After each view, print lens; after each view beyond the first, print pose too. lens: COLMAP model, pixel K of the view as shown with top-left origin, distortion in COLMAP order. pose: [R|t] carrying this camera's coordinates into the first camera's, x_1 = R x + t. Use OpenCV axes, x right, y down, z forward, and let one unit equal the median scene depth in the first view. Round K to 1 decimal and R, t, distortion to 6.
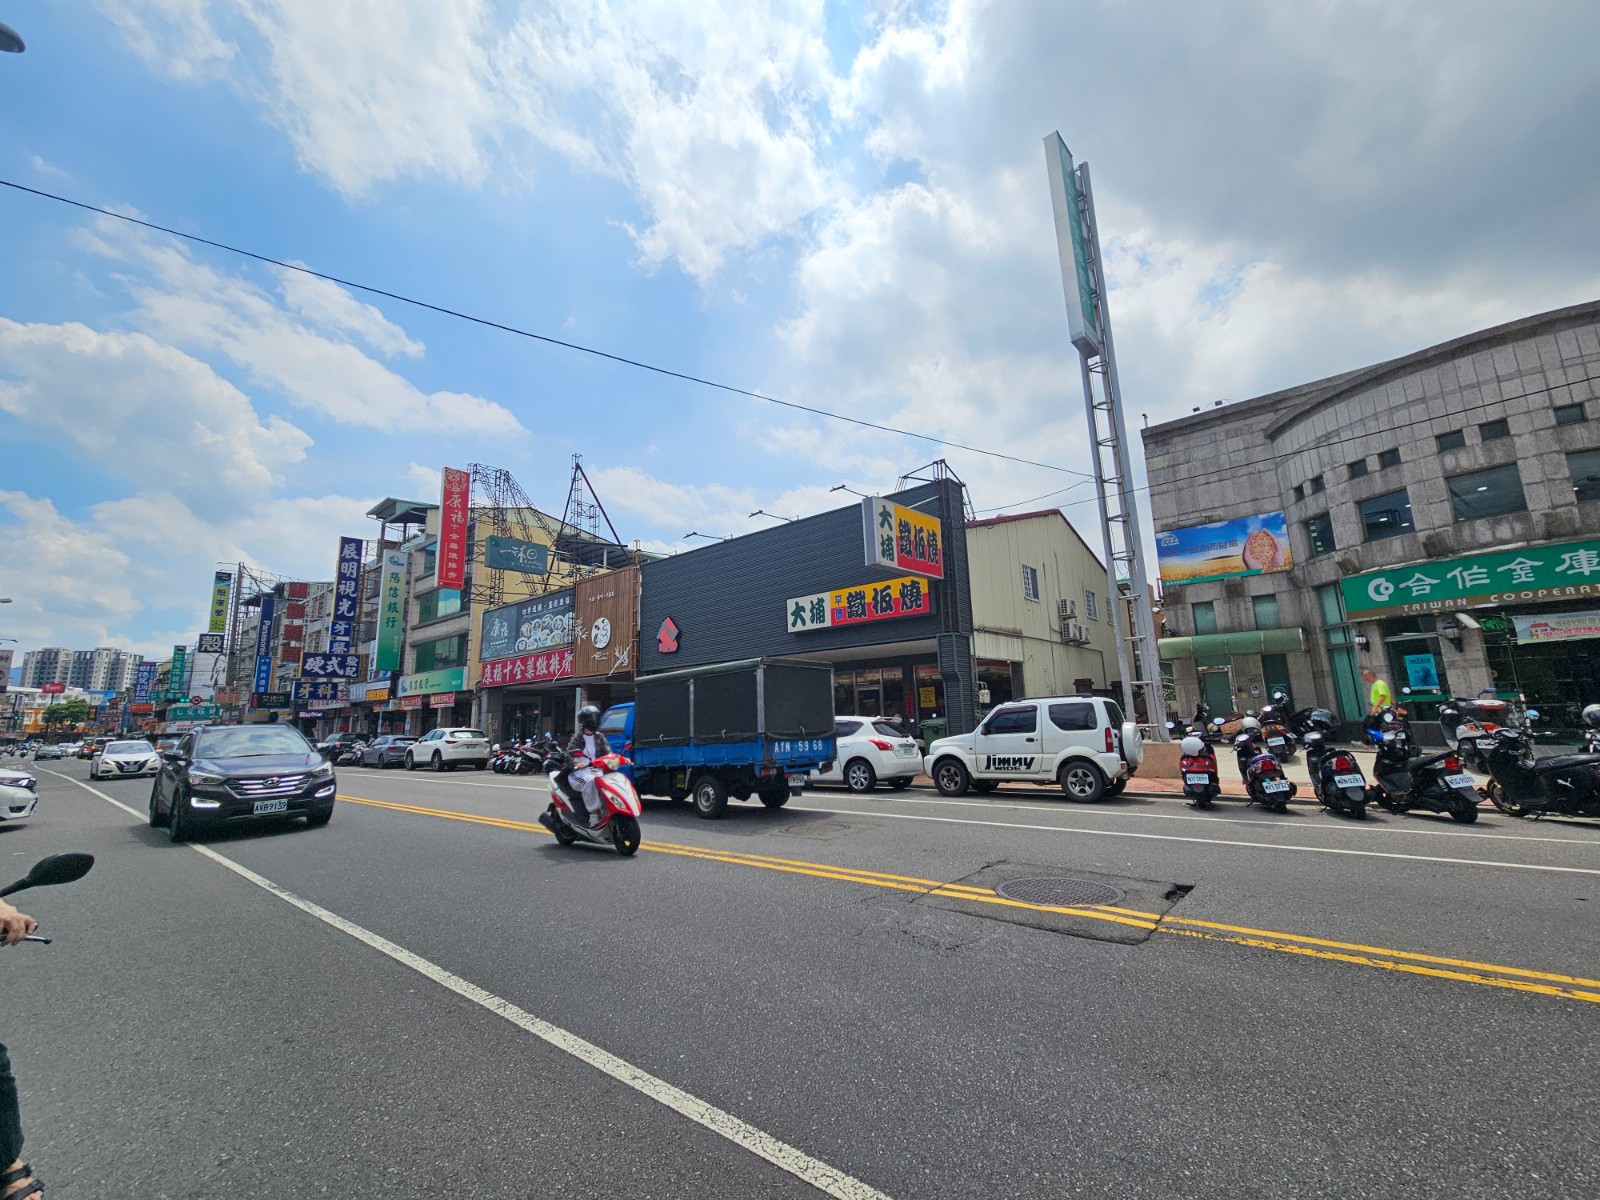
lens RADIAL K [[657.9, 0, 811.7], [0, 657.9, 595.2], [0, 0, 1]] dist [0.000050, 0.000028]
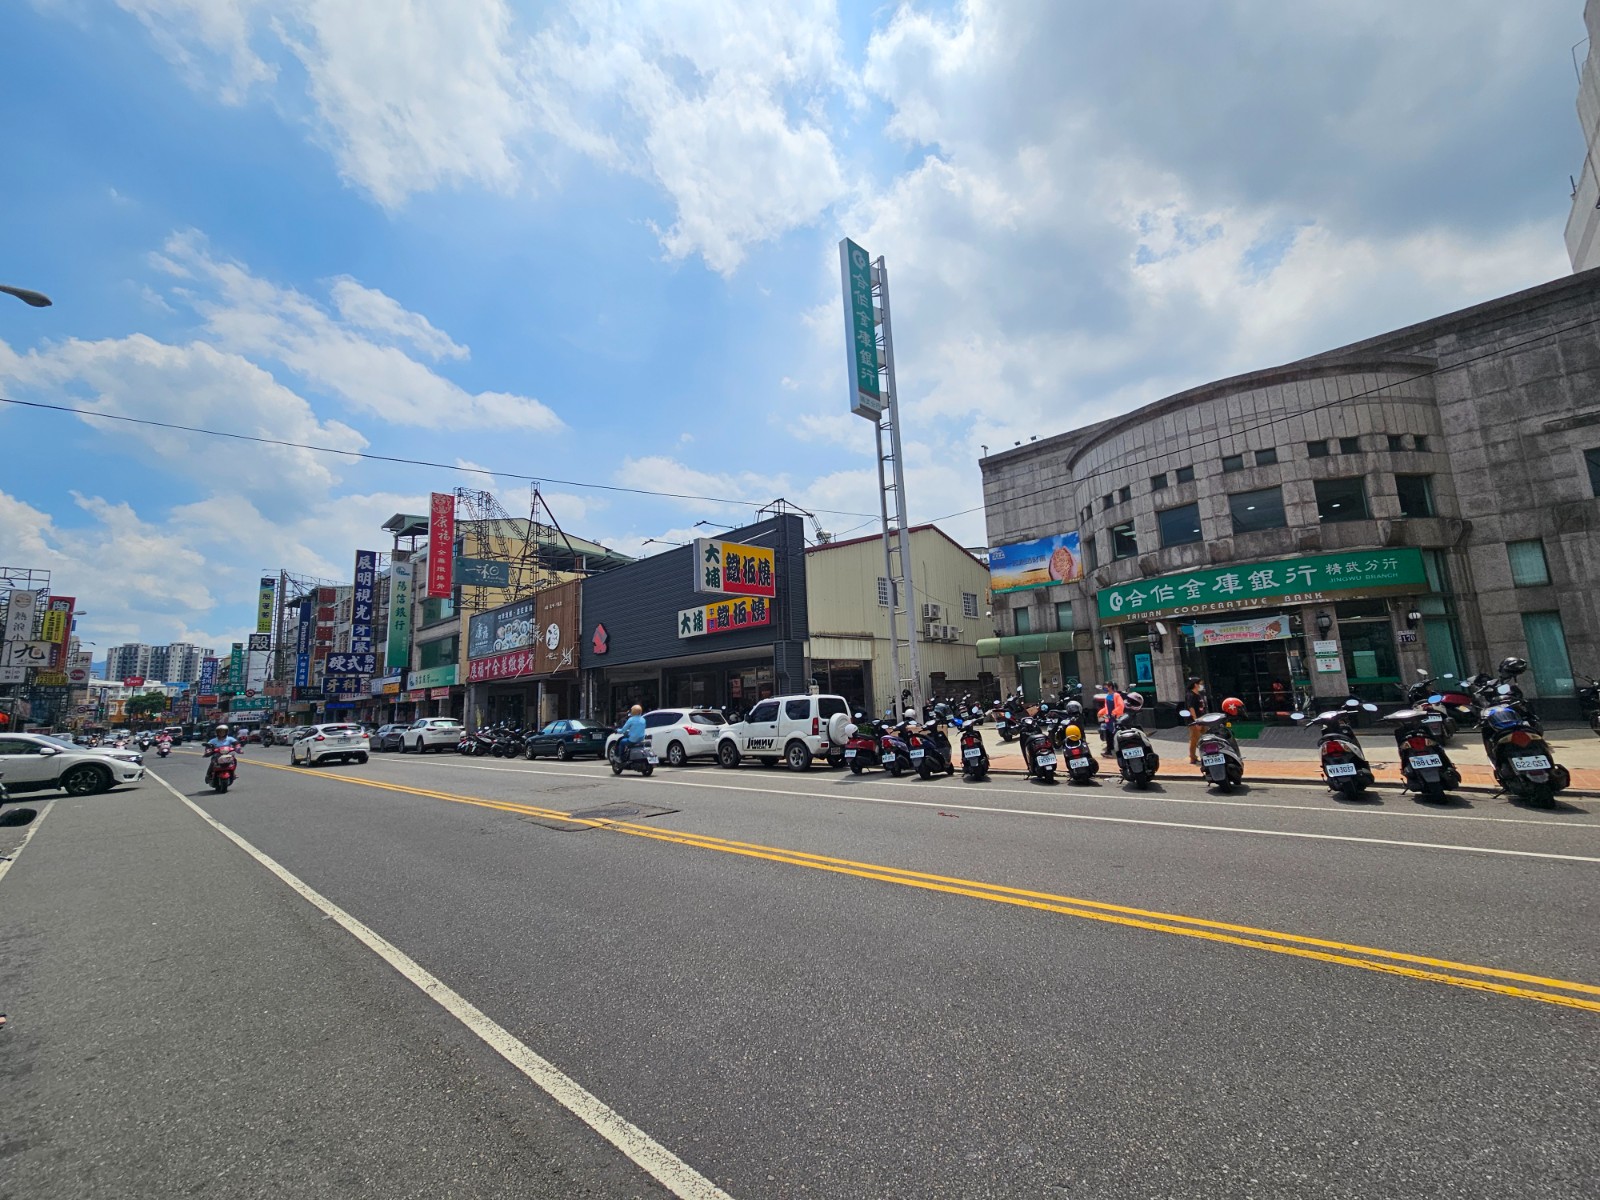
lens RADIAL K [[650.5, 0, 816.9], [0, 650.5, 585.9], [0, 0, 1]] dist [0.001374, 0.000038]
pose [[0.998665, -0.020105, -0.047573, 0.284766], [0.020628, 0.999732, 0.010519, -0.048912], [0.047349, -0.011486, 0.998812, -0.190221]]
